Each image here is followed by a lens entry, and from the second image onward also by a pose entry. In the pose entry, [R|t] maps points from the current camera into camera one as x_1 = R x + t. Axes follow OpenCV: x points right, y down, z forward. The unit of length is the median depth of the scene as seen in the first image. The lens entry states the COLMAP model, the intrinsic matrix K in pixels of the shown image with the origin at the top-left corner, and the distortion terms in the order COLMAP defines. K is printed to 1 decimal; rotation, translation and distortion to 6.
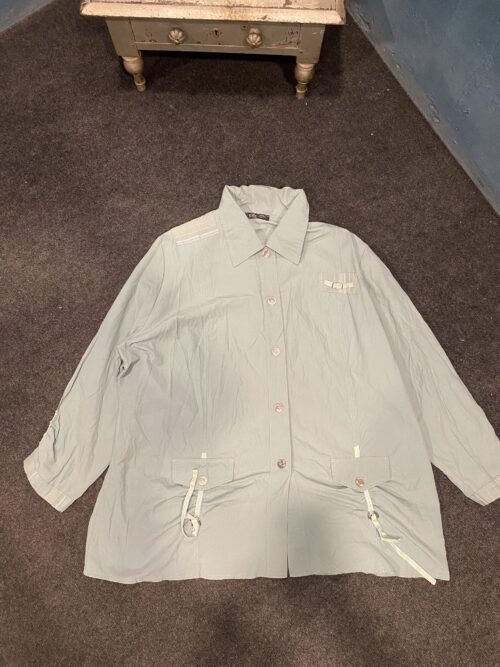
lens RADIAL K [[514.7, 0, 252.5], [0, 514.7, 337.6], [0, 0, 1]] dist [0.009816, -0.013119]
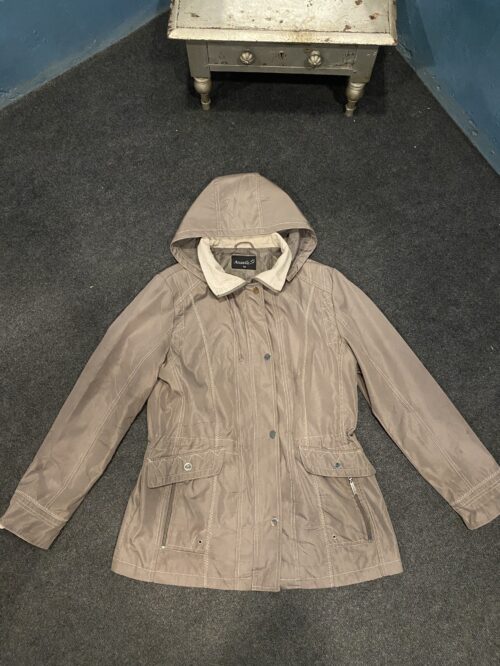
lens RADIAL K [[513.9, 0, 252.0], [0, 513.9, 333.3], [0, 0, 1]] dist [0.009816, -0.013119]
pose [[0.999567, 0.009710, -0.027789, -0.083327], [-0.012057, 0.996257, -0.085593, 0.102131], [0.026854, 0.085891, 0.995943, -0.069971]]
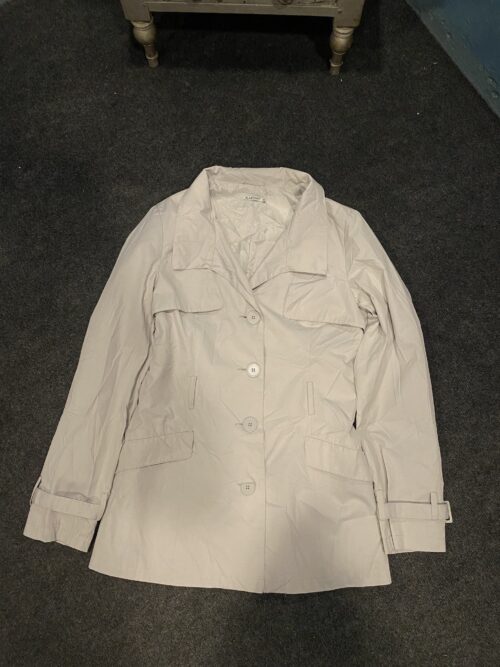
lens RADIAL K [[514.7, 0, 250.8], [0, 514.7, 332.6], [0, 0, 1]] dist [0.009816, -0.013119]
pose [[0.999621, 0.007513, -0.026501, -0.023071], [-0.008733, 0.998892, -0.046243, 0.014755], [0.026124, 0.046457, 0.998579, 0.151540]]
